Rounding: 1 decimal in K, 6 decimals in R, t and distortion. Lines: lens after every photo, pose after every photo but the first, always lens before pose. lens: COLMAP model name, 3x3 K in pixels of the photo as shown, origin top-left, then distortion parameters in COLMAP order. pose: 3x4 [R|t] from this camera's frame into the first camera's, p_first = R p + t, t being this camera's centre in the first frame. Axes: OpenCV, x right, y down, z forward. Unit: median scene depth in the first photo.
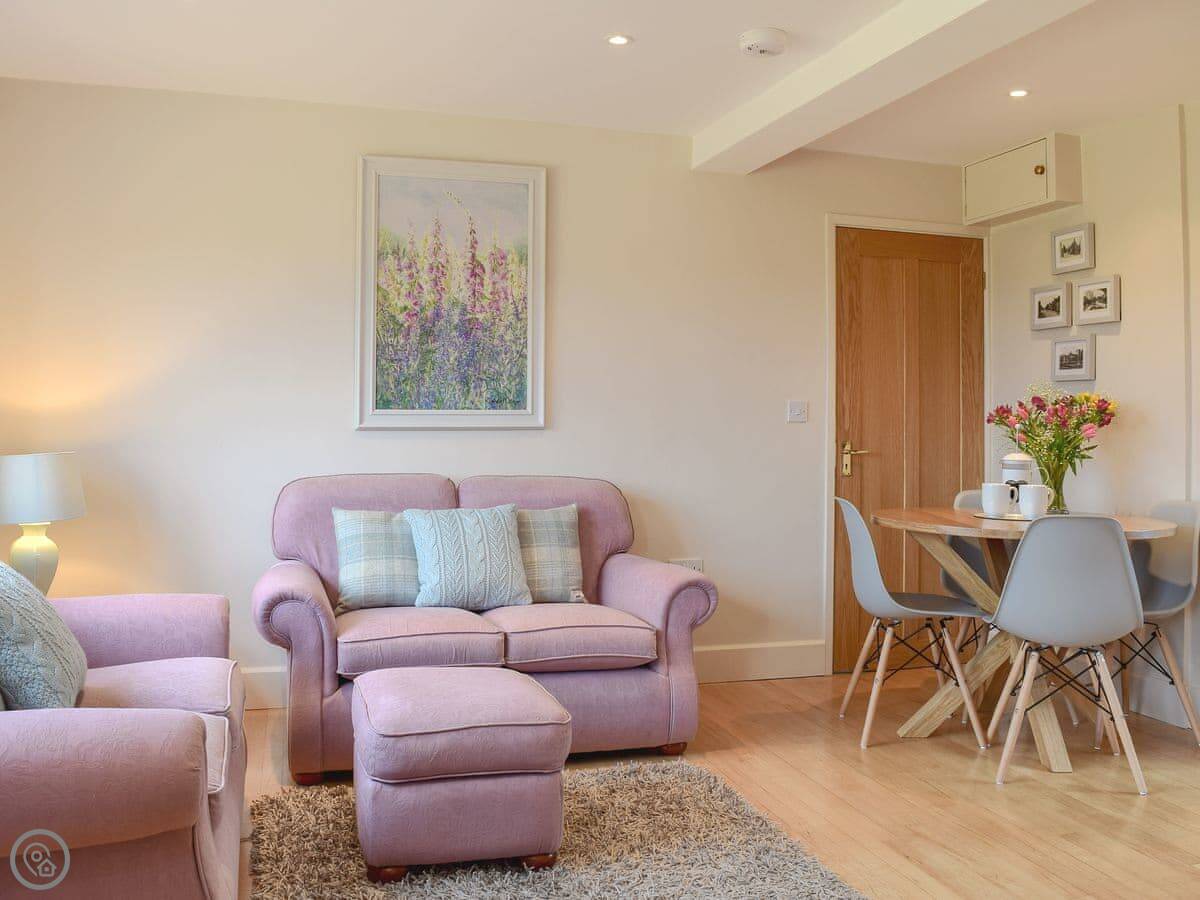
lens RADIAL K [[1125.0, 0, 614.0], [0, 1125.0, 379.8], [0, 0, 1]] dist [-0.080195, 0.000000]
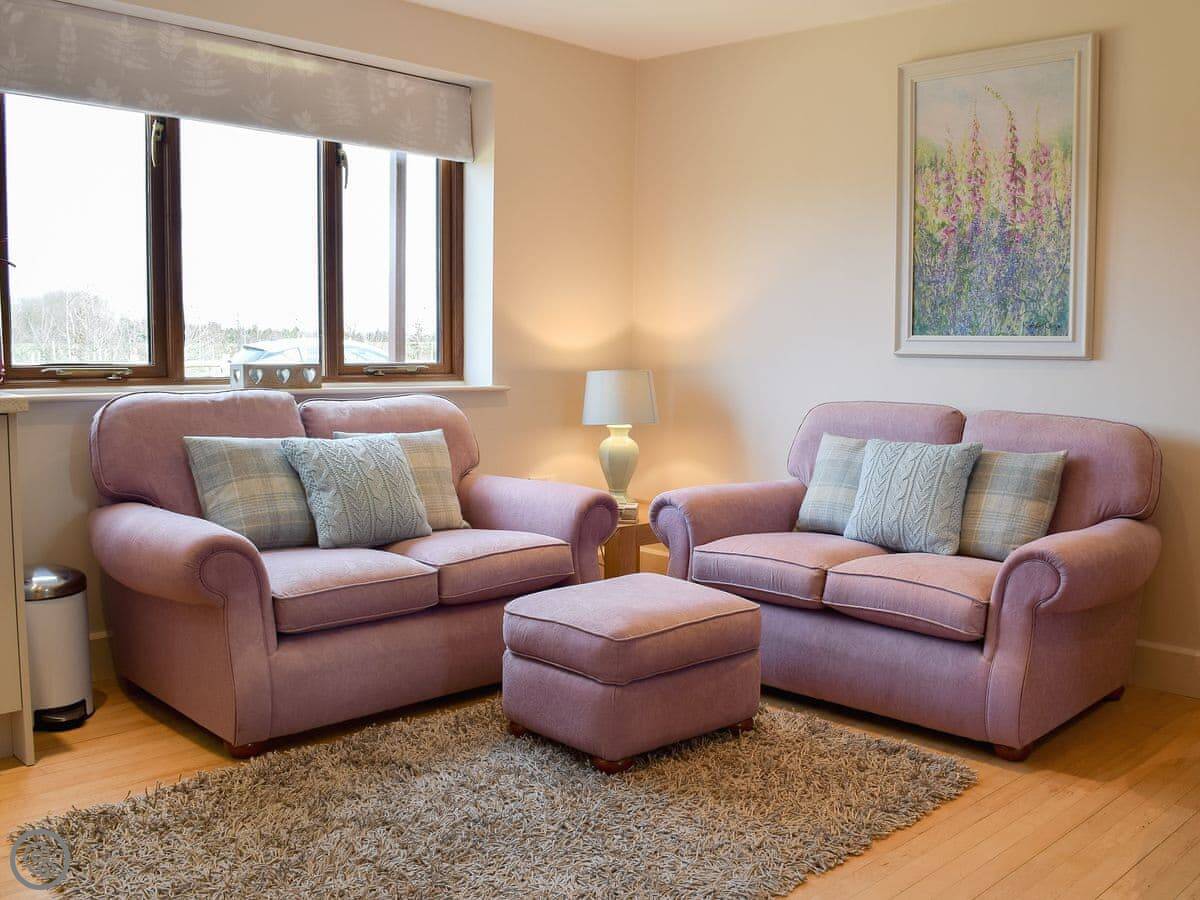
lens RADIAL K [[1125.0, 0, 606.4], [0, 1125.0, 462.1], [0, 0, 1]] dist [-0.080195, 0.000000]
pose [[0.490451, 0.093313, -0.866458, 0.482047], [0.018335, 0.992926, 0.117312, 0.017040], [0.871276, -0.073422, 0.485271, 0.301389]]
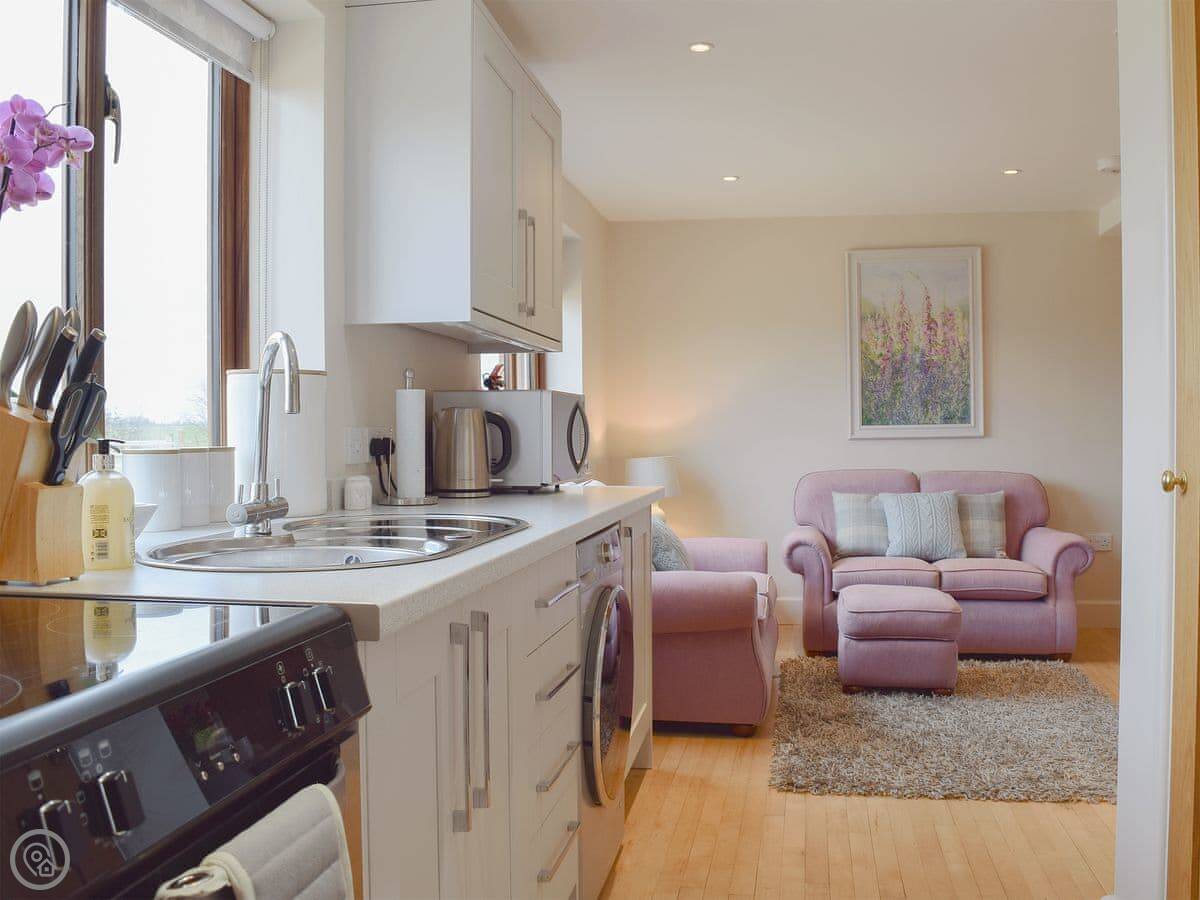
lens RADIAL K [[1125.0, 0, 595.4], [0, 1125.0, 446.2], [0, 0, 1]] dist [-0.080195, 0.000000]
pose [[0.885770, -0.008552, -0.464045, 0.152788], [0.034447, 0.998284, 0.047355, -0.027198], [0.462844, -0.057931, 0.884545, -0.441475]]
